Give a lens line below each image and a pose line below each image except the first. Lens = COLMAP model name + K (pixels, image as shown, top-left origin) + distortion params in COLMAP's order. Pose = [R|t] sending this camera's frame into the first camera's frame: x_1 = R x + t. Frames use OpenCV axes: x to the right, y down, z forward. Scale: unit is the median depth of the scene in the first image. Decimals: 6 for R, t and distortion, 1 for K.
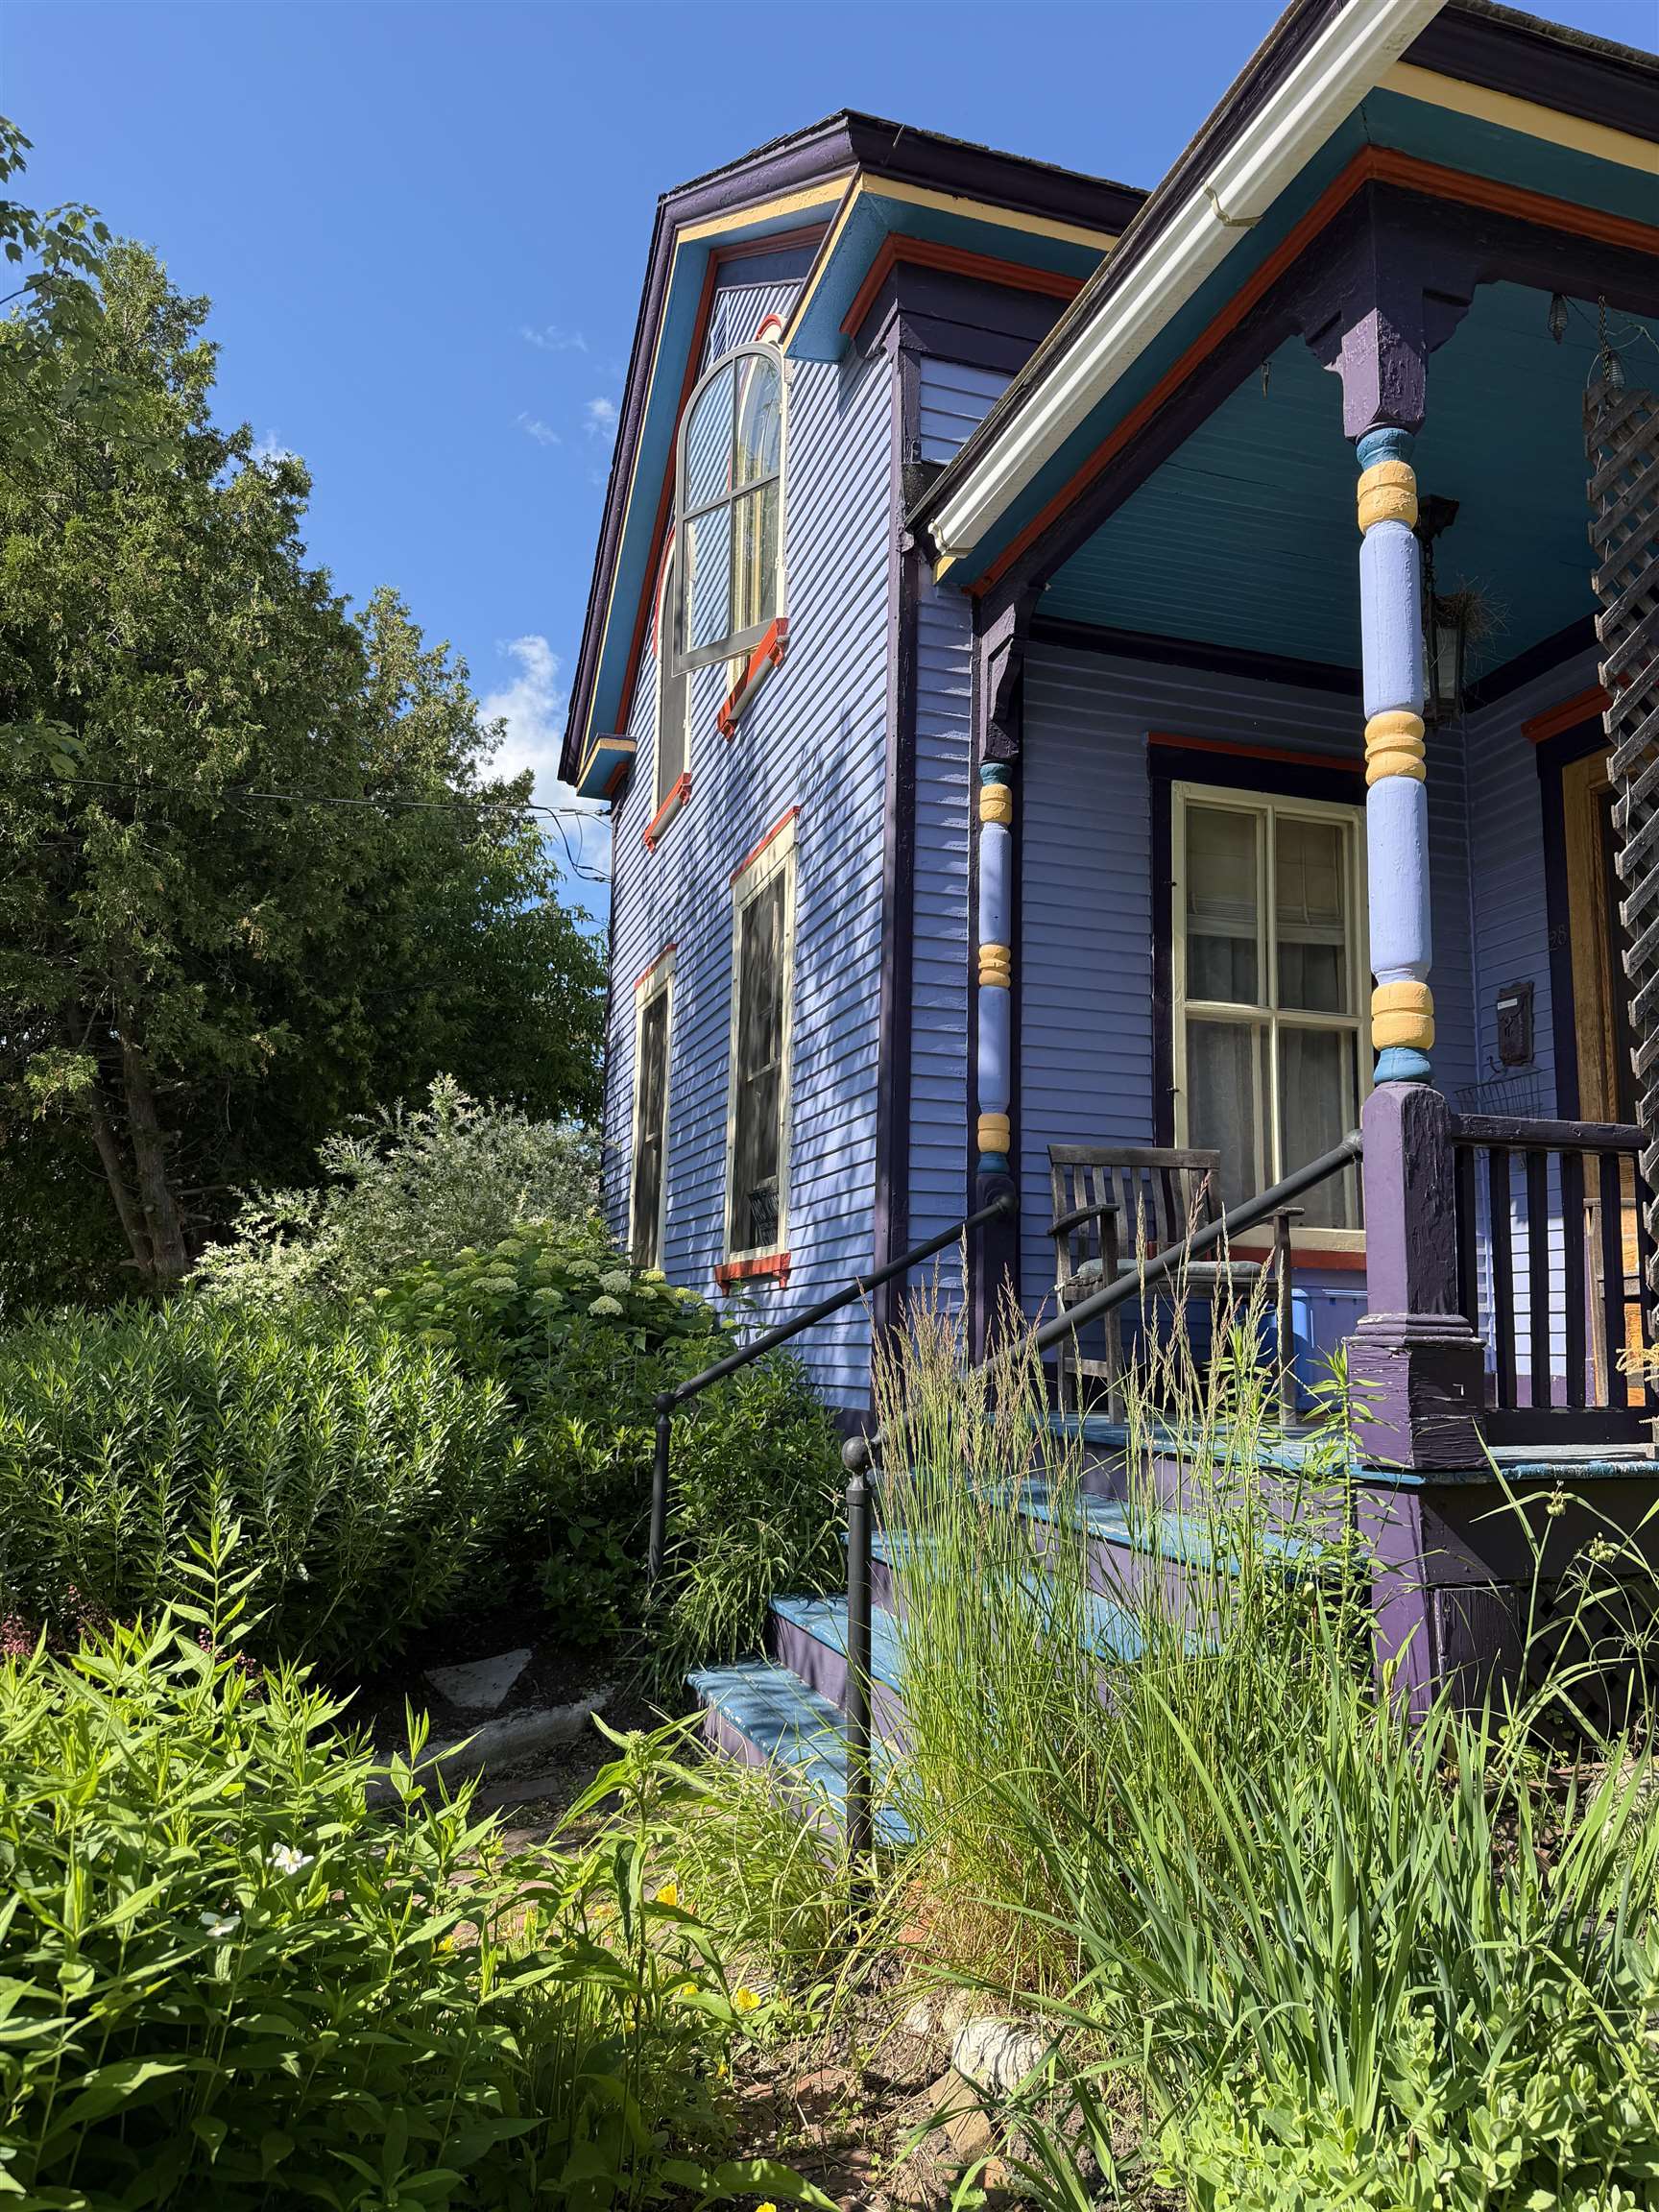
lens RADIAL K [[1542.2, 0, 831.5], [0, 1542.2, 1124.2], [0, 0, 1]] dist [0.035748, -0.078322]
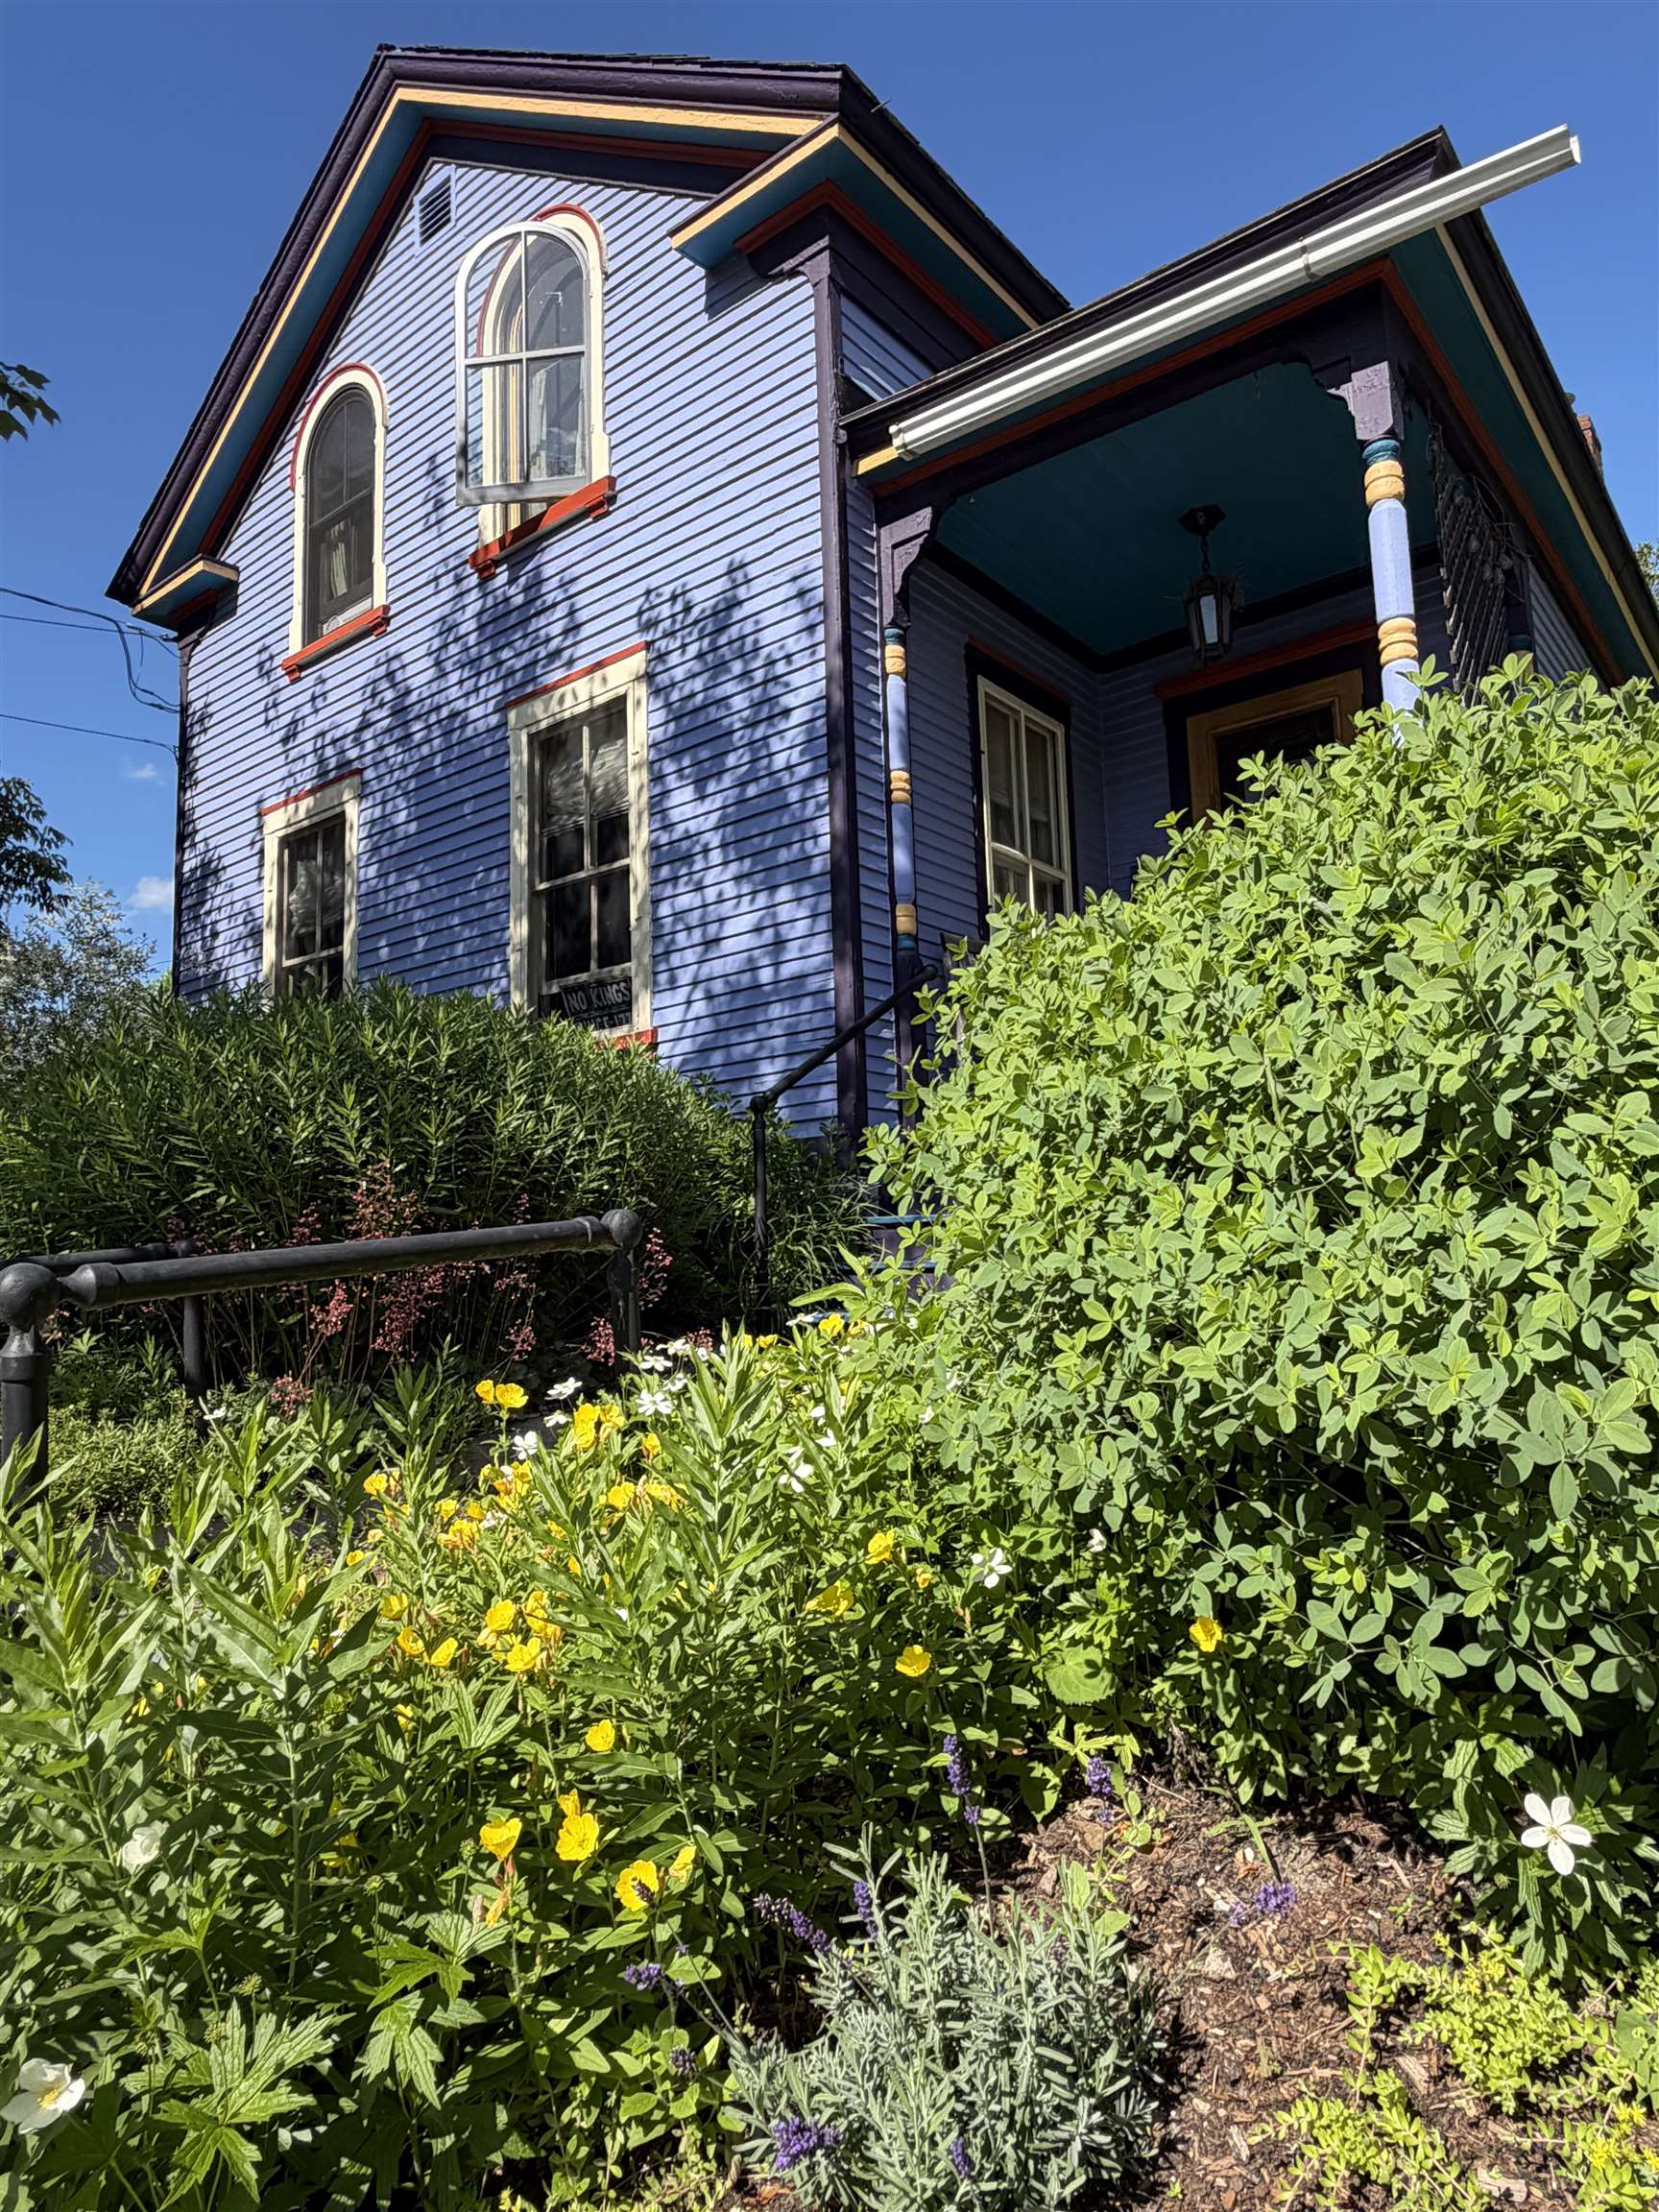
lens RADIAL K [[1387.0, 0, 831.9], [0, 1387.0, 1094.5], [0, 0, 1]] dist [-0.017574, 0.002383]
pose [[0.824551, 0.031919, 0.564886, -0.535501], [-0.031064, 0.999455, -0.011131, 0.150764], [-0.564934, -0.008370, 0.825094, 0.097589]]
